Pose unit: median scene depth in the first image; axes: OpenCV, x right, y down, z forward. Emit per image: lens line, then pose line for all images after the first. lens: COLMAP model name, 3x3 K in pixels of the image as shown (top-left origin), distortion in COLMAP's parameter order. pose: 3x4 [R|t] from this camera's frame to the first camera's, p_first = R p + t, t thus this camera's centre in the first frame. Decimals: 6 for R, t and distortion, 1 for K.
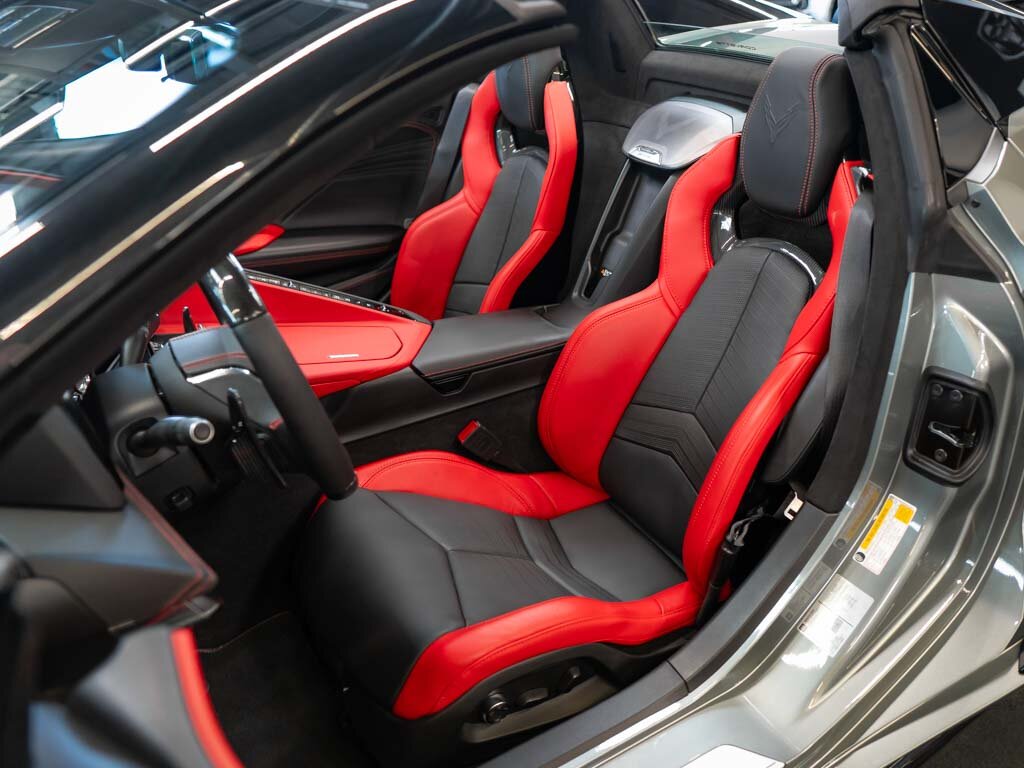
lens RADIAL K [[824.5, 0, 583.9], [0, 824.5, 355.6], [0, 0, 1]] dist [-0.008136, -0.005474]
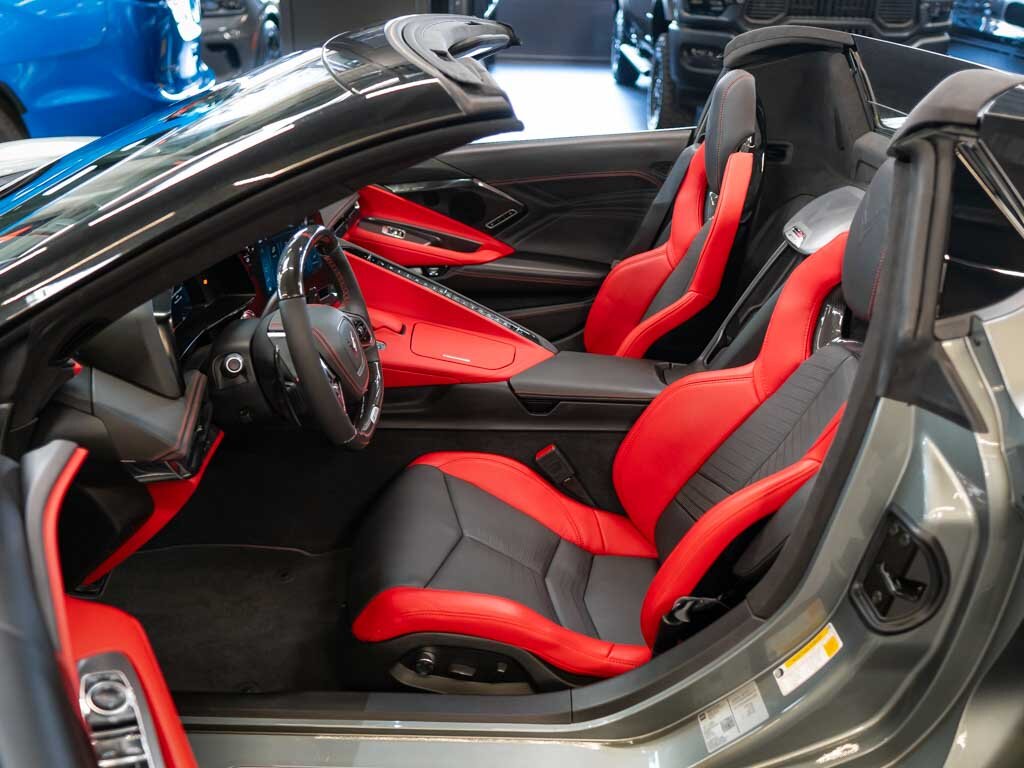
lens RADIAL K [[866.7, 0, 492.8], [0, 866.7, 383.3], [0, 0, 1]] dist [-0.004070, -0.109514]
pose [[0.831676, 0.243977, -0.498788, 0.356813], [-0.254909, 0.965804, 0.047378, -0.034352], [0.493291, 0.087742, 0.865428, -0.052503]]
